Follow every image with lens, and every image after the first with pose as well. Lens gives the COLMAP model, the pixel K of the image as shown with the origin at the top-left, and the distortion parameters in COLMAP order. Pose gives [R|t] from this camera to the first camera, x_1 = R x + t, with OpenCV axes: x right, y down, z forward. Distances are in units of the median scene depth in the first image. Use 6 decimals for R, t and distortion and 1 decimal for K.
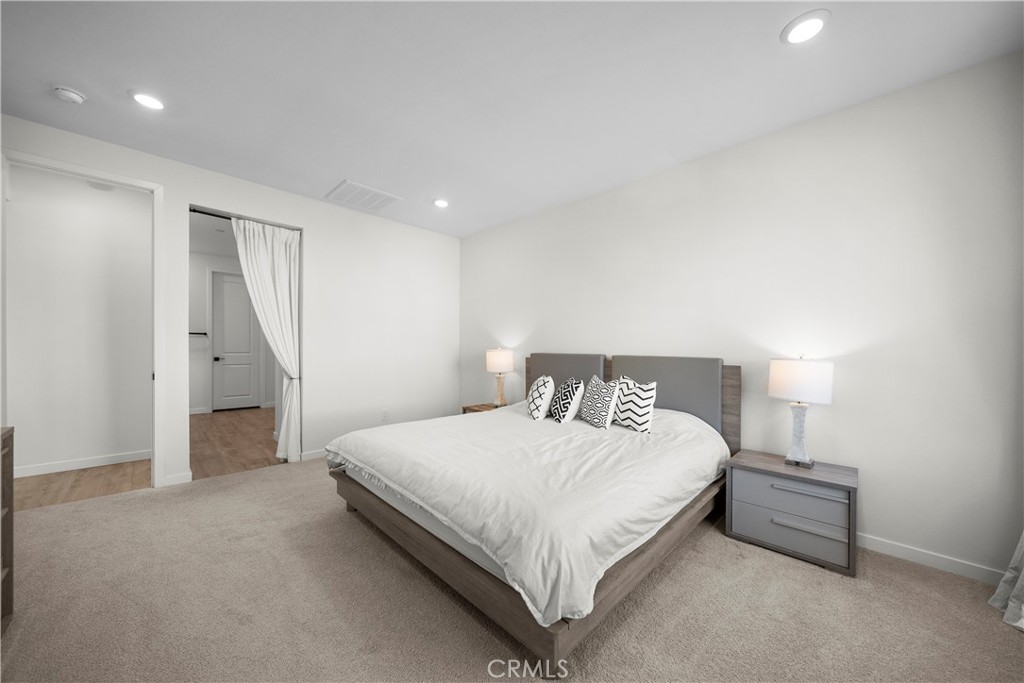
lens RADIAL K [[361.4, 0, 517.0], [0, 361.4, 347.8], [0, 0, 1]] dist [-0.000421, -0.001172]
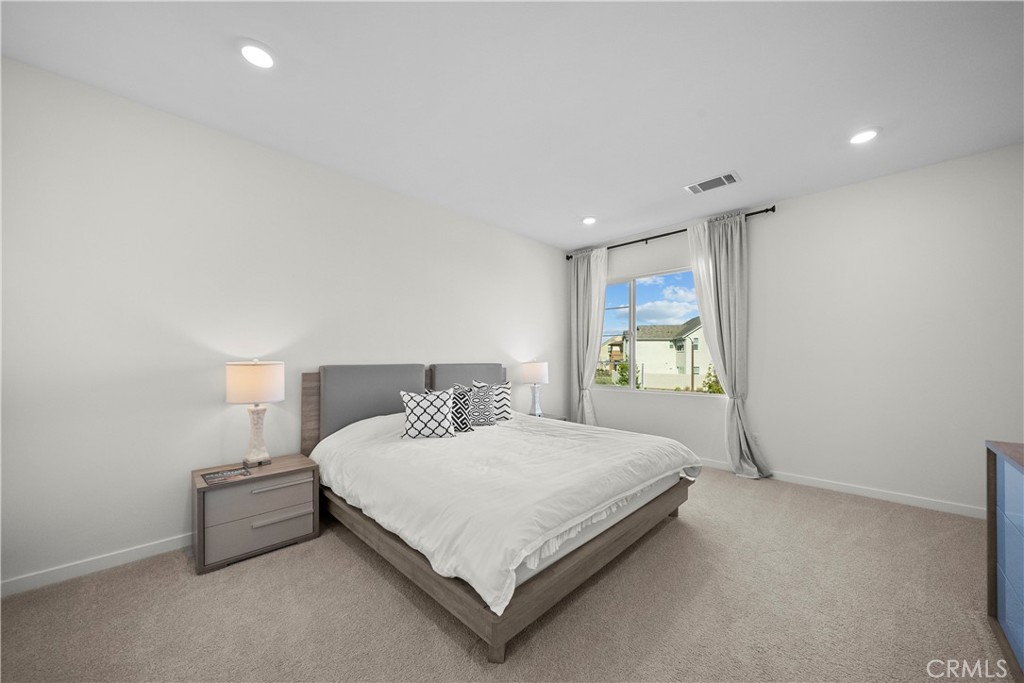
lens RADIAL K [[361.4, 0, 517.0], [0, 361.4, 347.8], [0, 0, 1]] dist [-0.000421, -0.001172]
pose [[0.001232, 0.010524, 0.999944, -0.837326], [-0.004056, 0.999936, -0.010519, -0.018818], [-0.999991, -0.004043, 0.001275, 0.797326]]
